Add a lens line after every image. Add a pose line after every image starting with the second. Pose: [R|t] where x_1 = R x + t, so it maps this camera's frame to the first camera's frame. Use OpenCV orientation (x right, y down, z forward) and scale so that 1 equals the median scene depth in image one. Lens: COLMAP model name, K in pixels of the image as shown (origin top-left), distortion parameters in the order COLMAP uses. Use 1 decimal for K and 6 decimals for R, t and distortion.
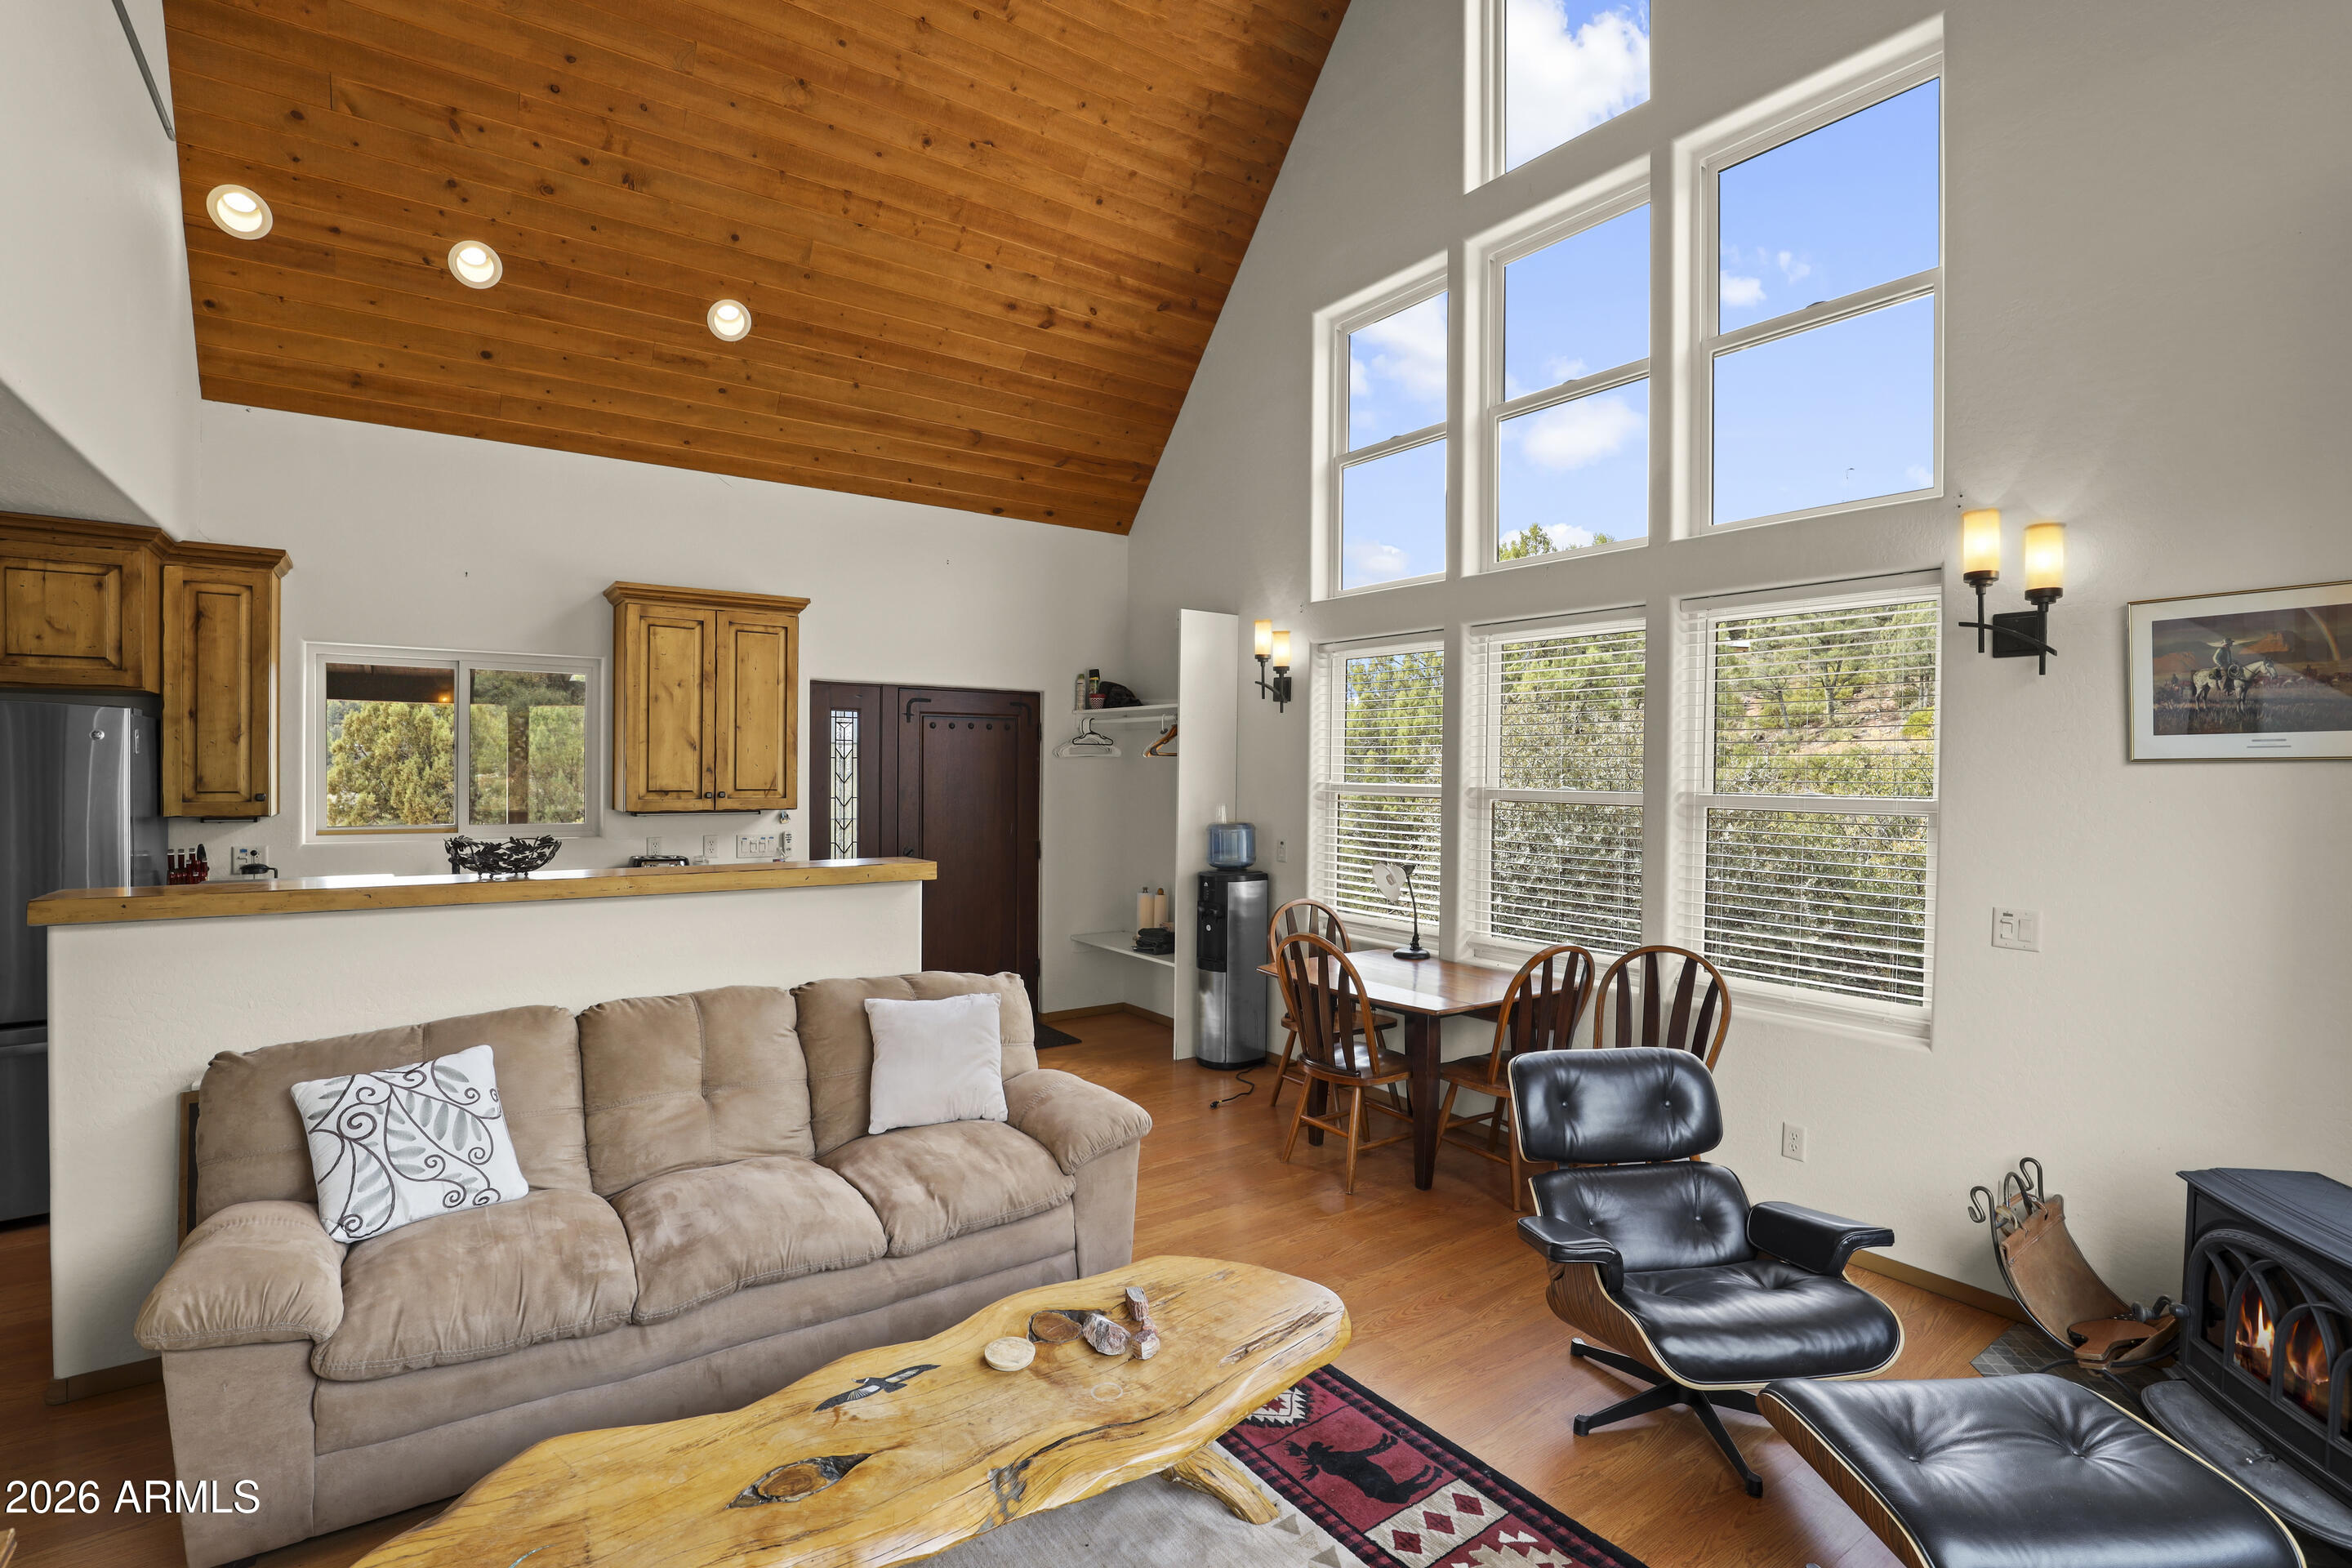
lens RADIAL K [[1093.2, 0, 1178.8], [0, 1093.2, 773.6], [0, 0, 1]] dist [-0.038496, 0.007869]
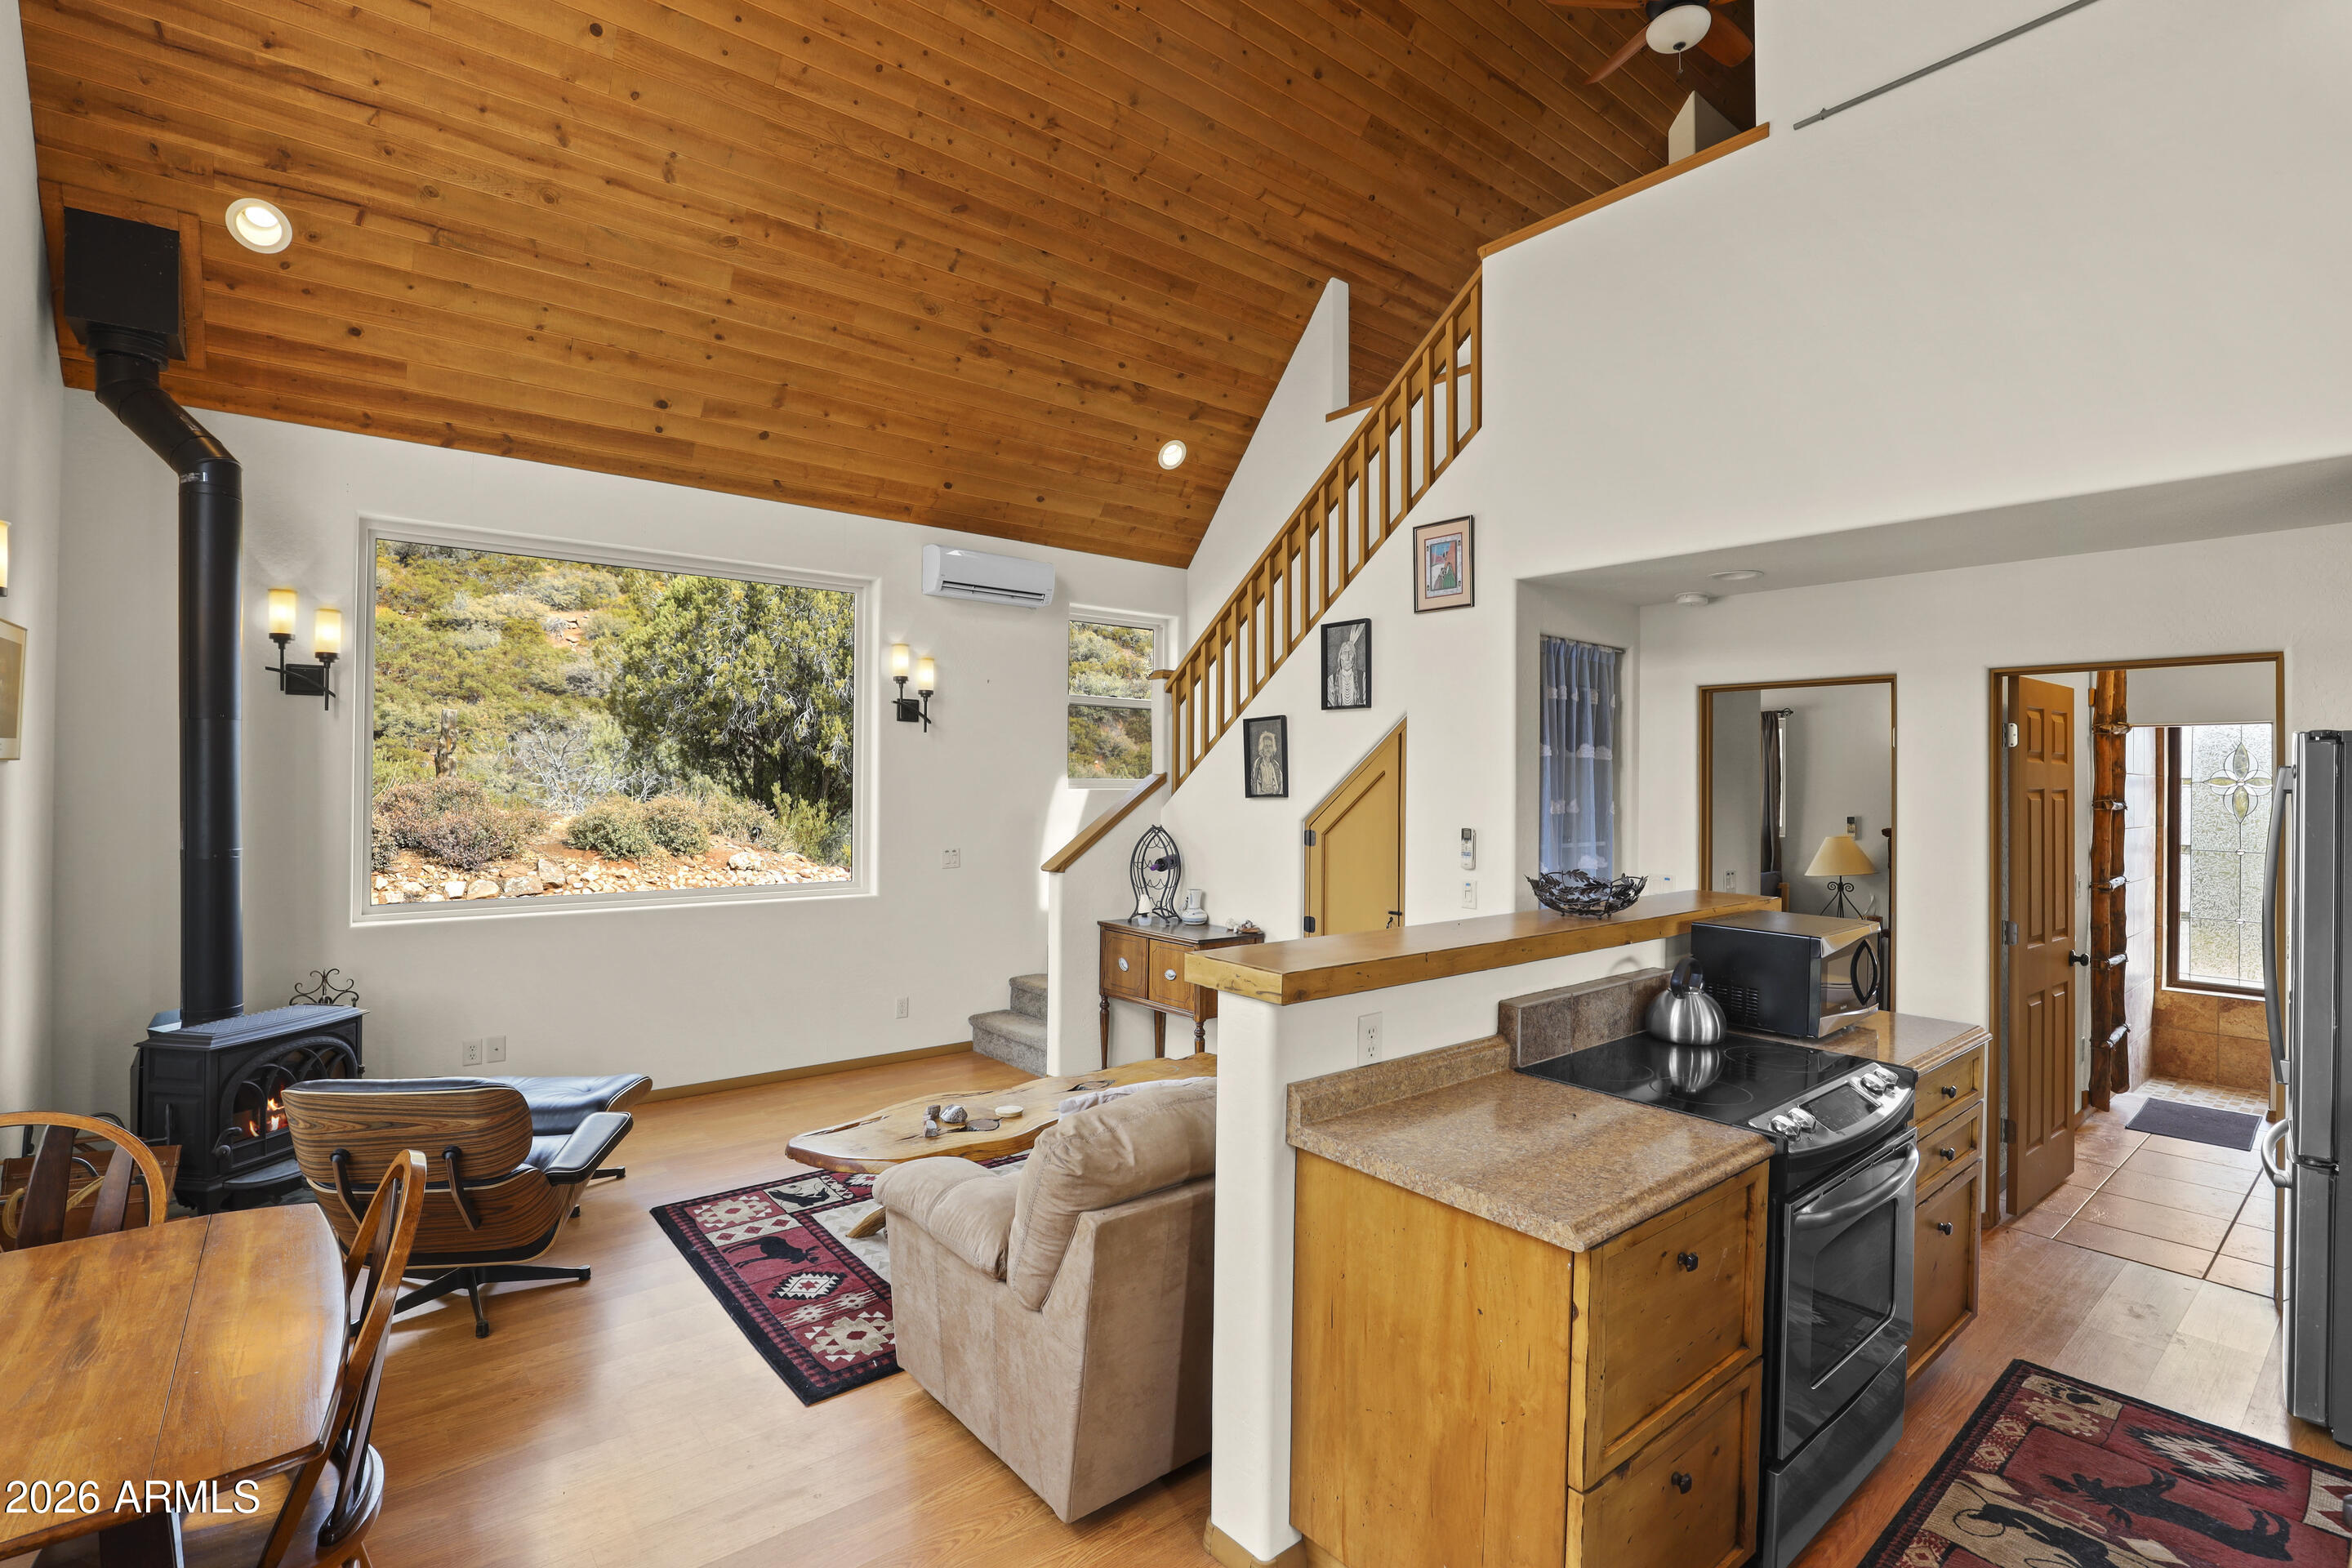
lens RADIAL K [[1093.2, 0, 1174.4], [0, 1093.2, 774.6], [0, 0, 1]] dist [-0.038496, 0.007869]
pose [[-0.998221, -0.021817, -0.055479, -0.143508], [-0.022212, 0.999732, 0.006509, -0.019695], [0.055322, 0.007730, -0.998439, 1.267451]]
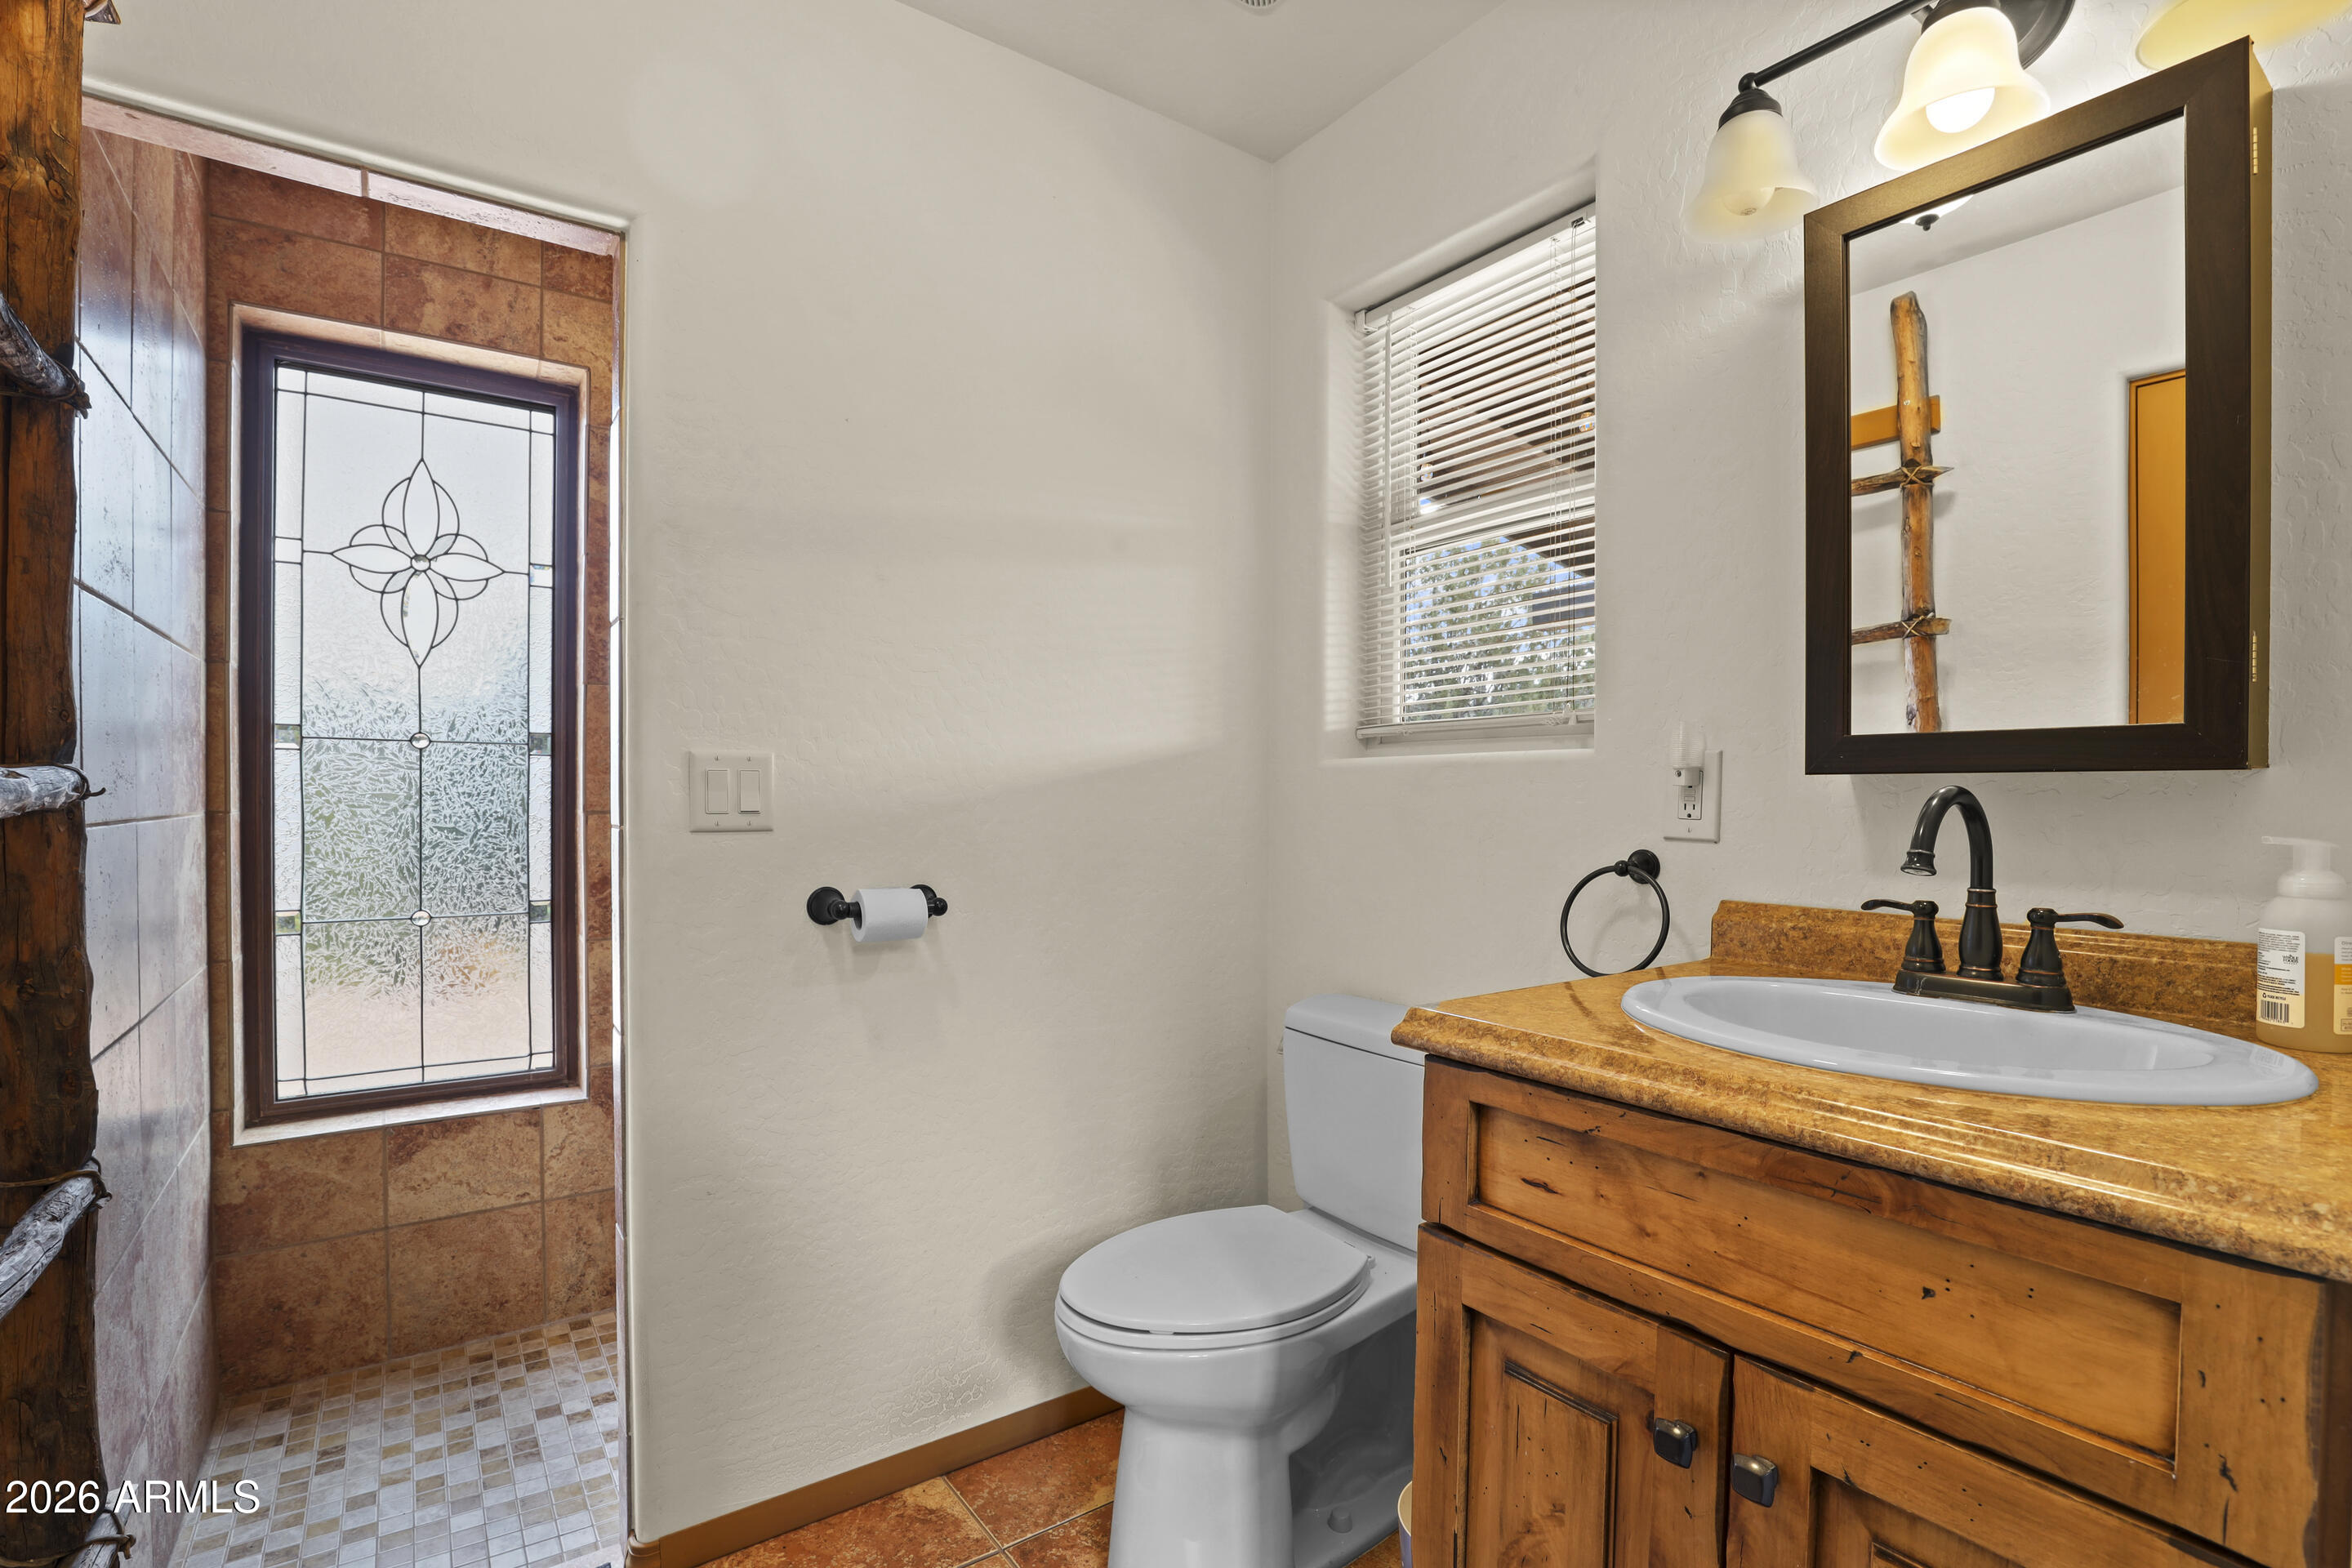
lens RADIAL K [[1093.2, 0, 1171.8], [0, 1093.2, 796.0], [0, 0, 1]] dist [-0.038496, 0.007869]
pose [[-0.014459, -0.004148, -0.999887, -0.967192], [-0.009284, 0.999949, -0.004014, 0.074728], [0.999852, 0.009225, -0.014497, 0.456968]]
